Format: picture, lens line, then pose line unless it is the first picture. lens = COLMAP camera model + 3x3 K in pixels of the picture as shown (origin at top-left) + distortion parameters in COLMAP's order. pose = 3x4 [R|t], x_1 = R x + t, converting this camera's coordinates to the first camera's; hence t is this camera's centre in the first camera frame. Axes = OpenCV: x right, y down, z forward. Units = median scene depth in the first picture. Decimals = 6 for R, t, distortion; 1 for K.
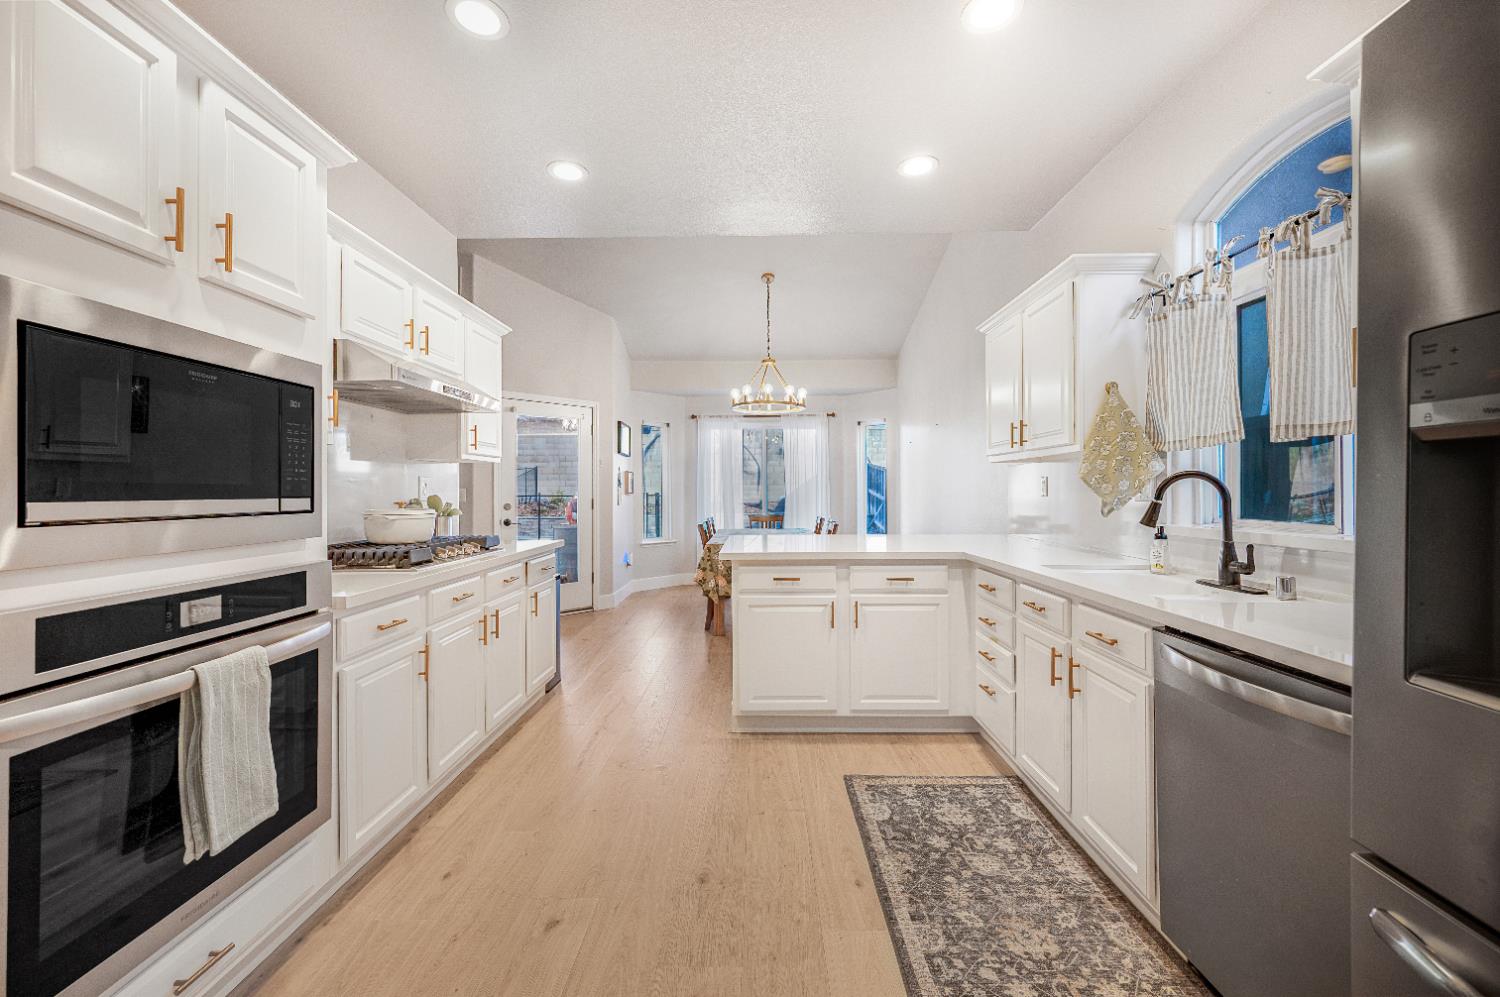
lens RADIAL K [[602.8, 0, 744.4], [0, 602.8, 494.1], [0, 0, 1]] dist [0.001372, 0.000107]
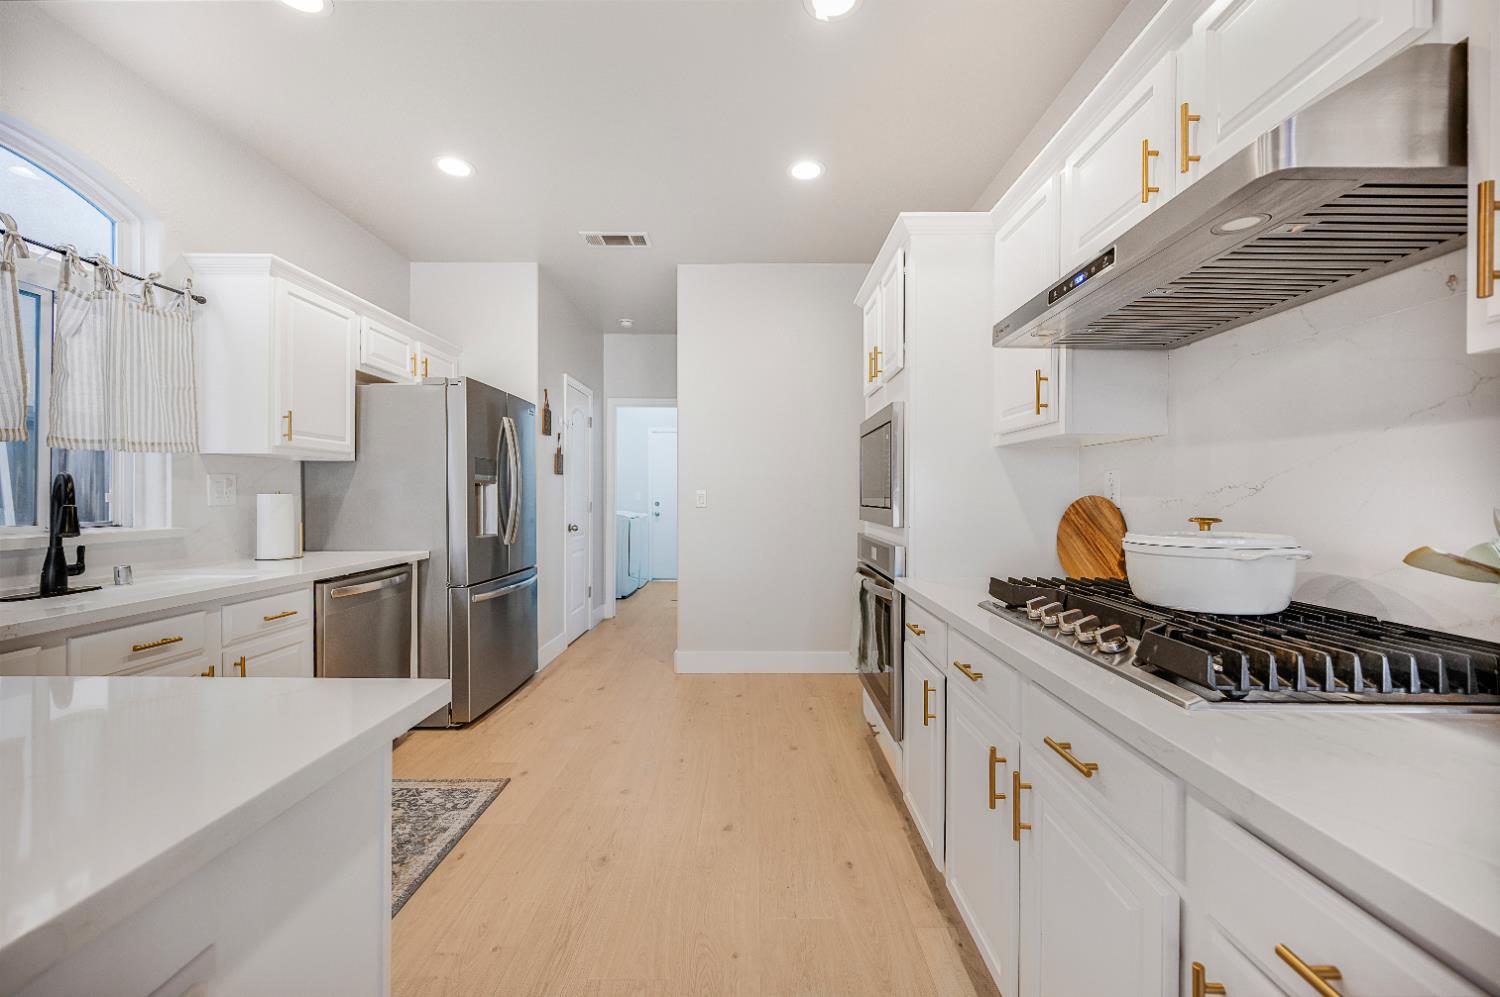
lens RADIAL K [[602.8, 0, 759.5], [0, 602.8, 497.2], [0, 0, 1]] dist [0.001372, 0.000107]
pose [[-0.999547, 0.000440, -0.030094, -0.330713], [0.000179, 0.999962, 0.008674, -0.011828], [0.030097, 0.008664, -0.999509, 2.196774]]
